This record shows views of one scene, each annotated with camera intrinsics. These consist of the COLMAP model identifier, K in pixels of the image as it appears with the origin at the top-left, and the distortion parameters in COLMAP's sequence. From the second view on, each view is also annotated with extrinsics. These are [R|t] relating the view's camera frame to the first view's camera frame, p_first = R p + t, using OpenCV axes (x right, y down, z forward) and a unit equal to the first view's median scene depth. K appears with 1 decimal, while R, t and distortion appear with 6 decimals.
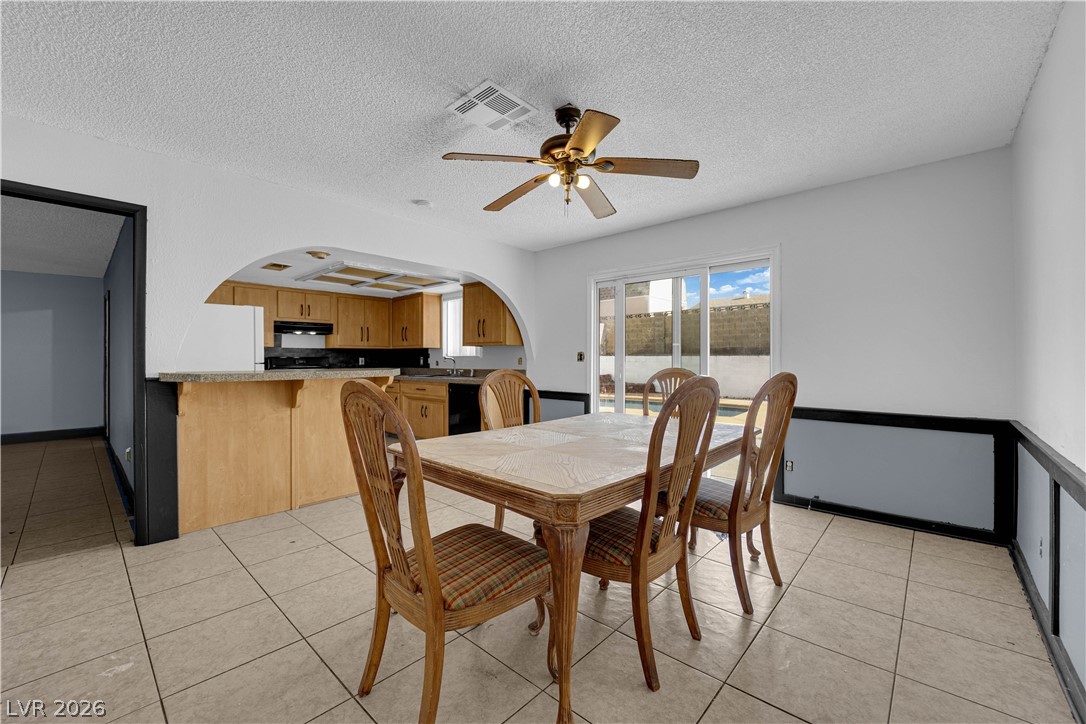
lens RADIAL K [[434.4, 0, 548.3], [0, 434.4, 358.1], [0, 0, 1]] dist [-0.013892, -0.002350]
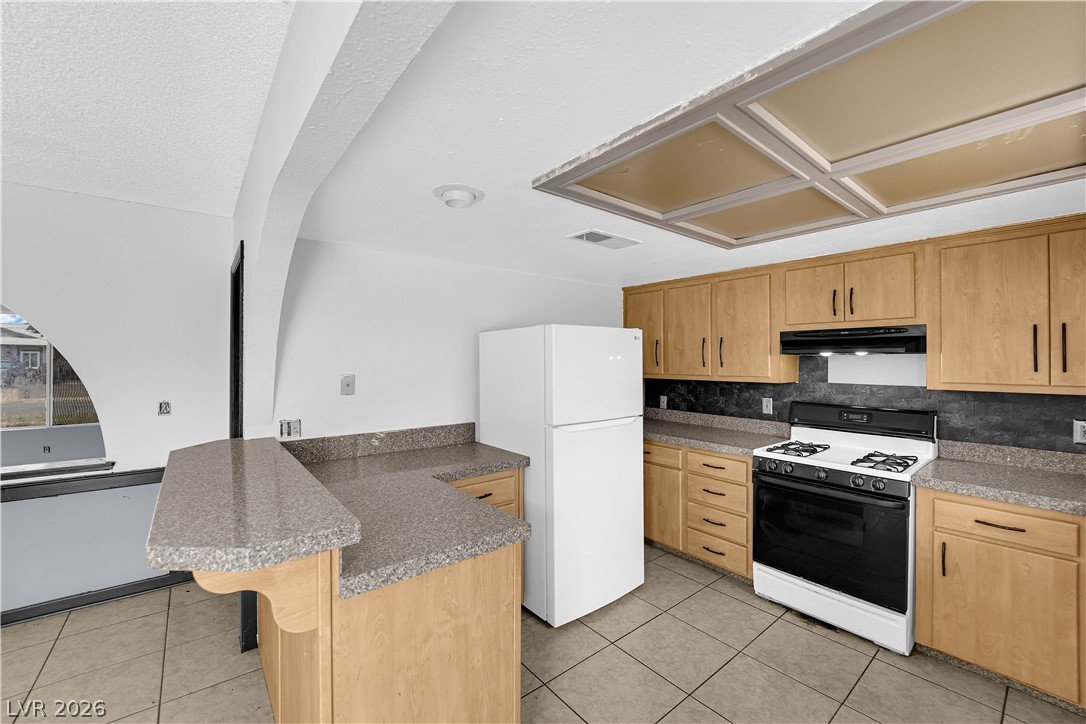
lens RADIAL K [[434.4, 0, 545.0], [0, 434.4, 356.1], [0, 0, 1]] dist [-0.013892, -0.002350]
pose [[-0.156968, -0.006102, -0.987585, -0.080719], [0.001779, 0.999978, -0.006461, -0.051949], [0.987602, -0.002771, -0.156954, 0.753496]]
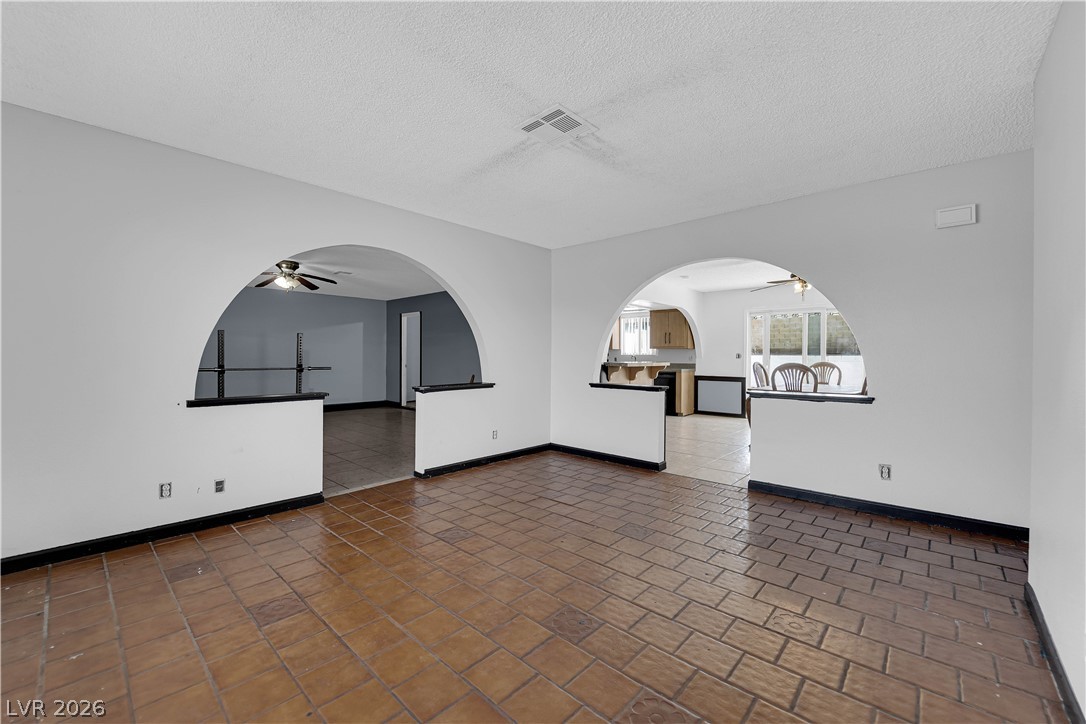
lens RADIAL K [[434.4, 0, 551.0], [0, 434.4, 360.7], [0, 0, 1]] dist [-0.013892, -0.002350]
pose [[0.999989, 0.004572, -0.000559, -0.524207], [-0.004567, 0.999954, 0.008484, 0.004636], [0.000598, -0.008481, 0.999964, -0.560107]]
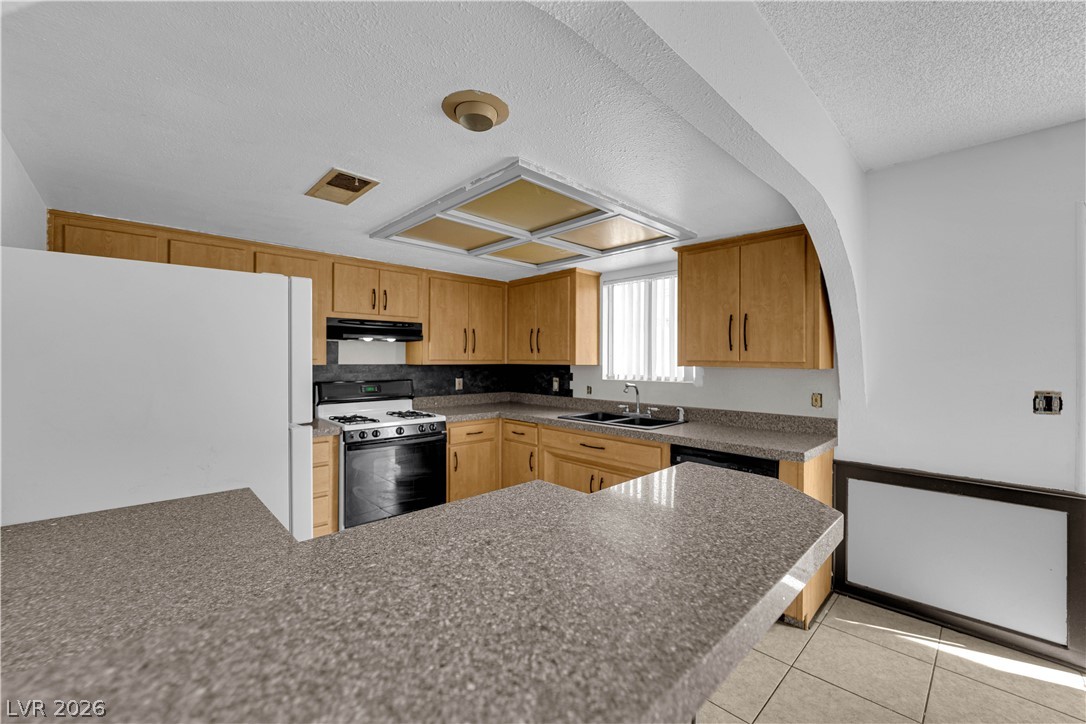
lens RADIAL K [[434.4, 0, 544.4], [0, 434.4, 357.1], [0, 0, 1]] dist [-0.013892, -0.002350]
pose [[0.997062, 0.005688, -0.076393, -0.296254], [-0.005935, 0.999978, -0.003013, -0.033804], [0.076374, 0.003458, 0.997073, 0.441116]]
